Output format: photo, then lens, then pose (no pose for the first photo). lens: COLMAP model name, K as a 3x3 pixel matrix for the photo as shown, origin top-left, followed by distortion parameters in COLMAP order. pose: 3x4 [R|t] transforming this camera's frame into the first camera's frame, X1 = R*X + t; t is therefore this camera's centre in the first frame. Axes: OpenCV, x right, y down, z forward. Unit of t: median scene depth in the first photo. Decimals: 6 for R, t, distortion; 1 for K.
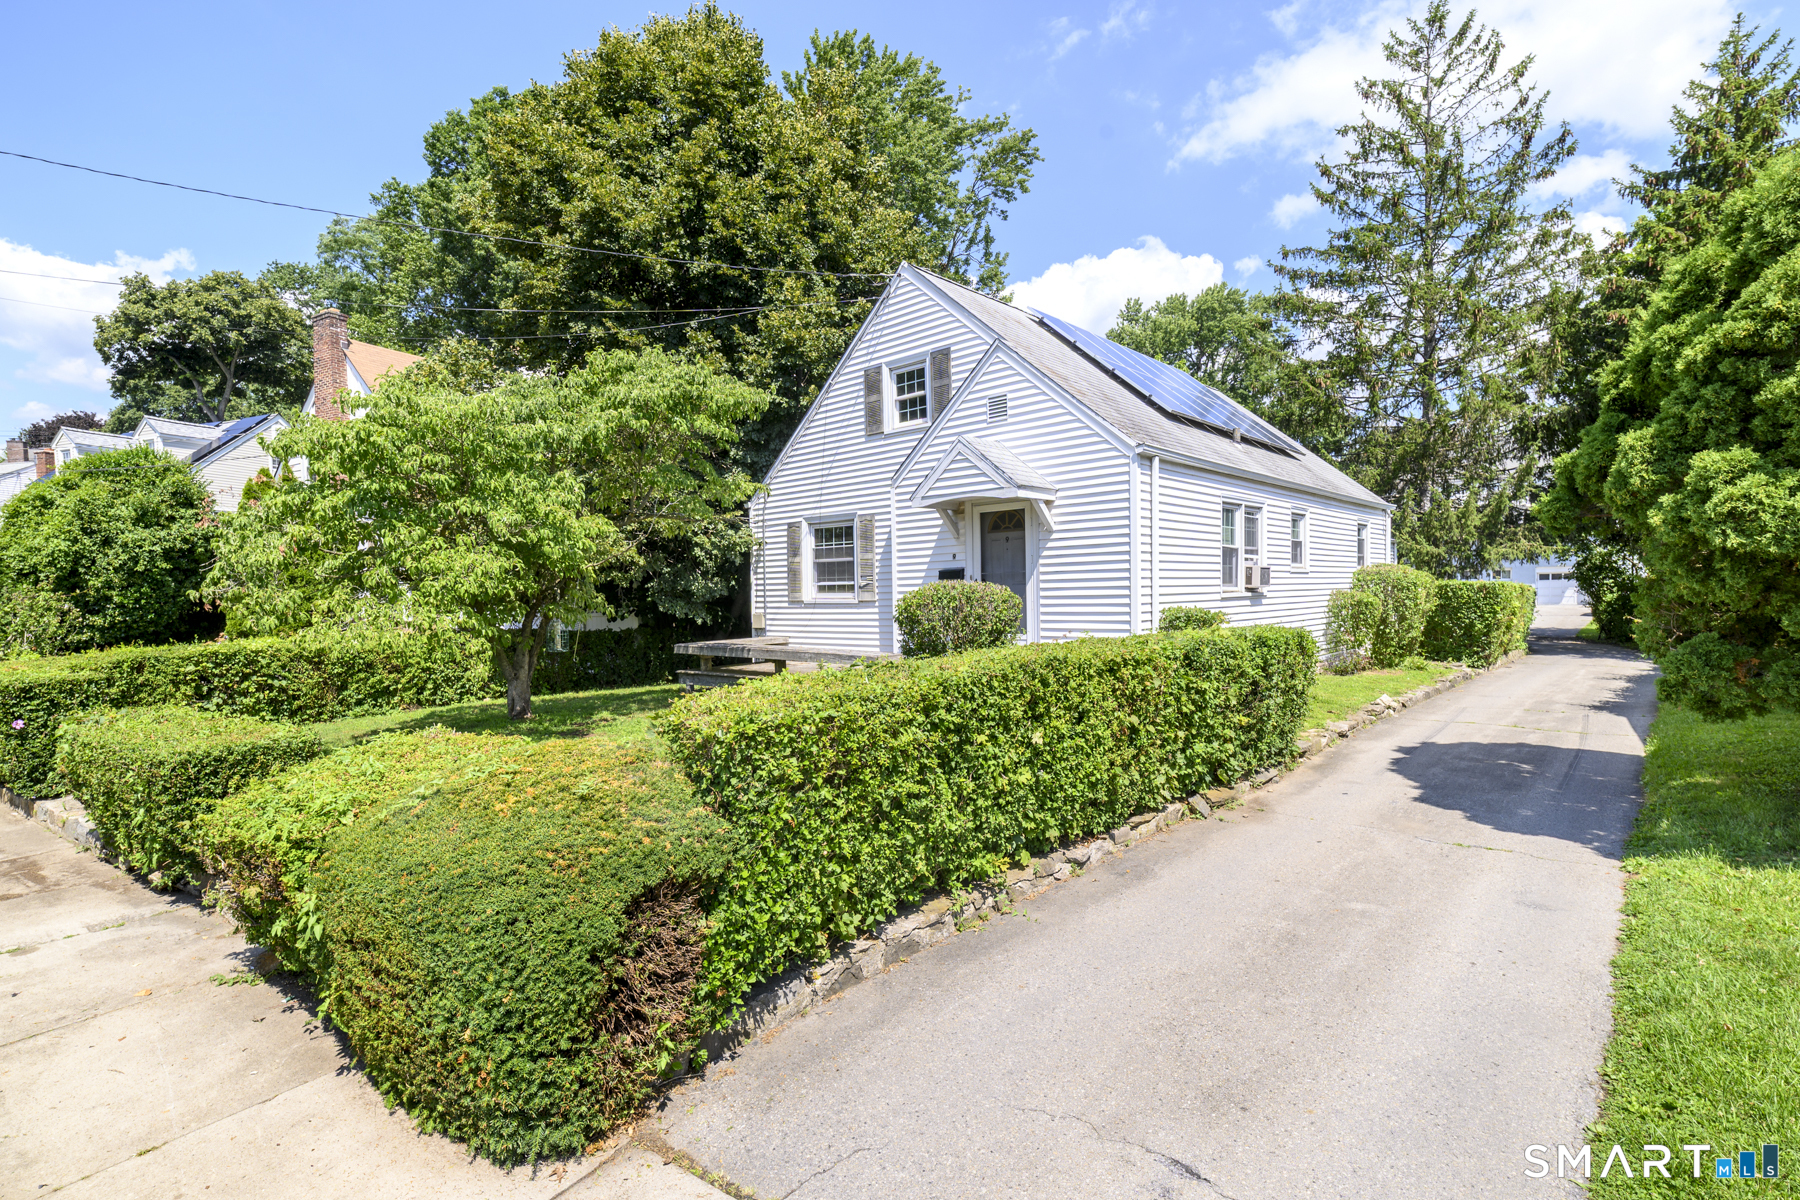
lens RADIAL K [[831.3, 0, 886.2], [0, 831.3, 607.7], [0, 0, 1]] dist [0.002970, -0.000402]
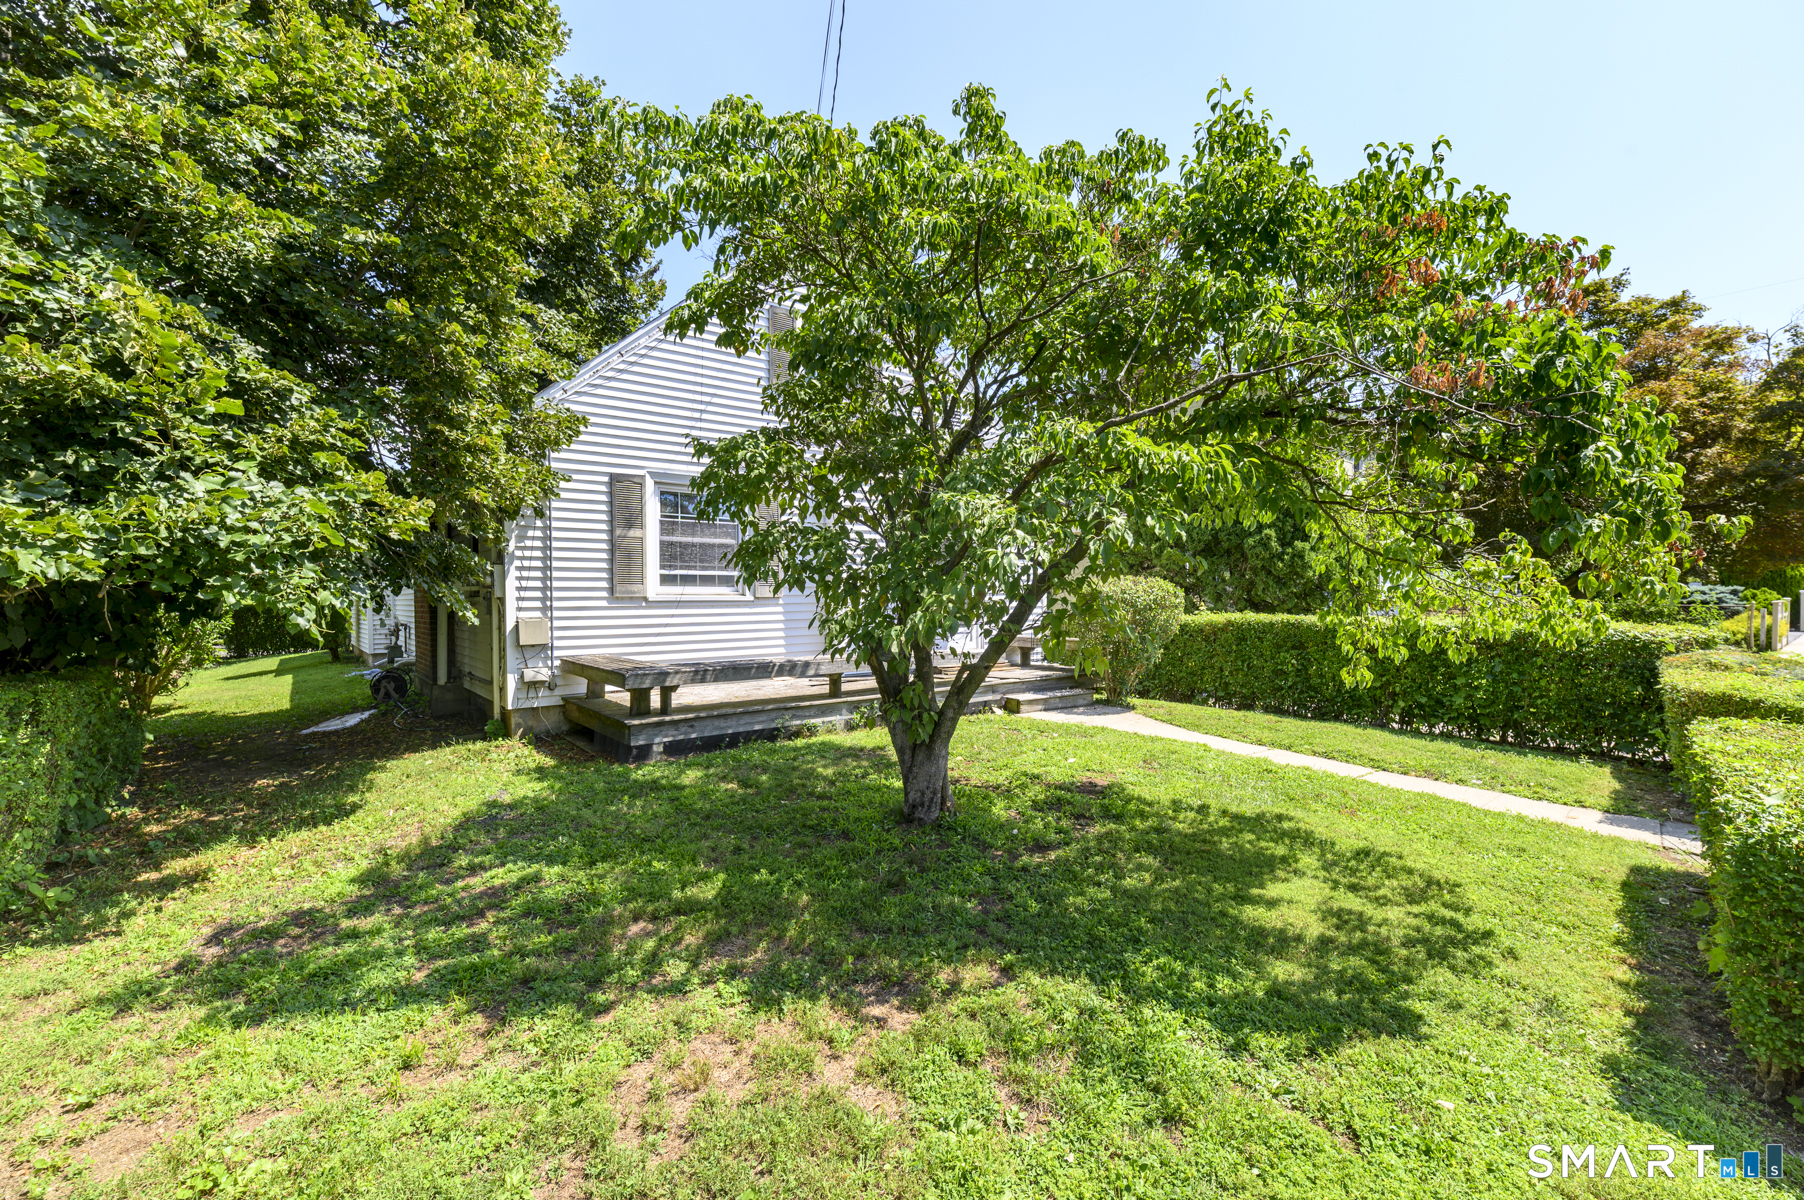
lens RADIAL K [[782.0, 0, 896.5], [0, 782.0, 613.3], [0, 0, 1]] dist [0.006809, 0.000355]
pose [[0.163645, 0.001064, 0.986519, -0.671062], [0.025542, 0.999660, -0.005315, 0.012614], [-0.986189, 0.026068, 0.163562, 0.698736]]
